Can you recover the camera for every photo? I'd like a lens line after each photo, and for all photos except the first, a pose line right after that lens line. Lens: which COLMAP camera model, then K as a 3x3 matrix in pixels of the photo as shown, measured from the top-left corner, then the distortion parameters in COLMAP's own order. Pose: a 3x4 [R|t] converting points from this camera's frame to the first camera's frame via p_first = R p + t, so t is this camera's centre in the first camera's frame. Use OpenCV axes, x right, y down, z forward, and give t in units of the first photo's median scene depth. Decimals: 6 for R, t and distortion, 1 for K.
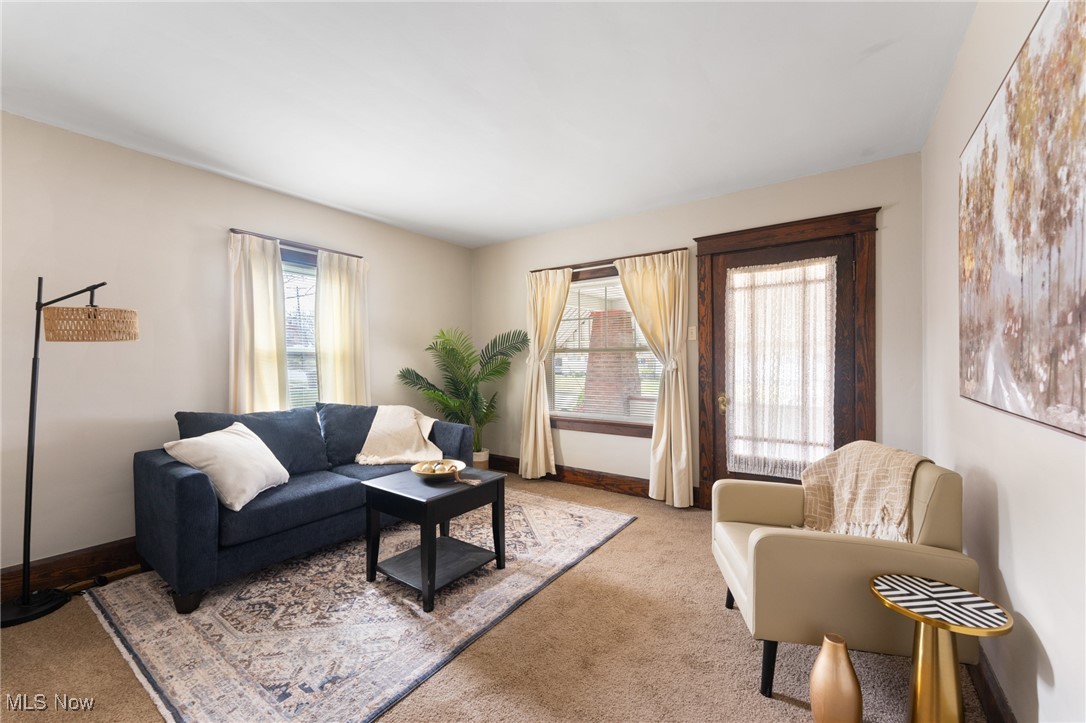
lens RADIAL K [[432.3, 0, 544.6], [0, 432.3, 362.7], [0, 0, 1]] dist [-0.000503, 0.000145]
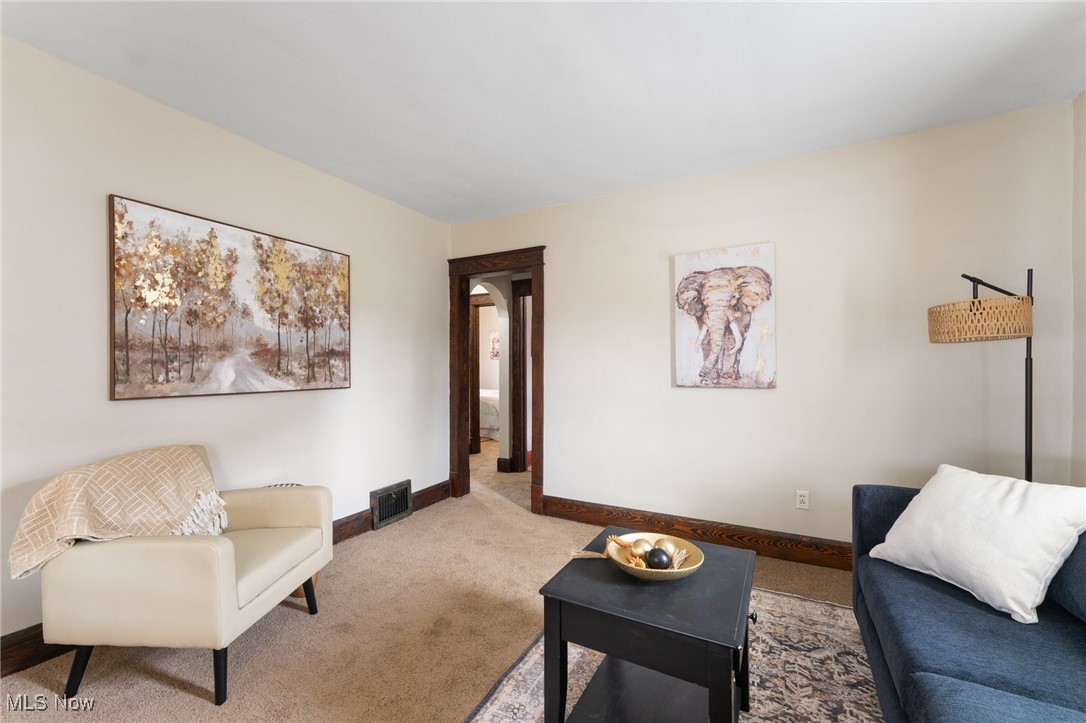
lens RADIAL K [[432.3, 0, 542.6], [0, 432.3, 363.8], [0, 0, 1]] dist [-0.000503, 0.000145]
pose [[-0.992751, 0.010411, -0.119740, -0.034281], [0.009208, 0.999901, 0.010595, -0.020040], [0.119839, 0.009416, -0.992749, 1.765378]]
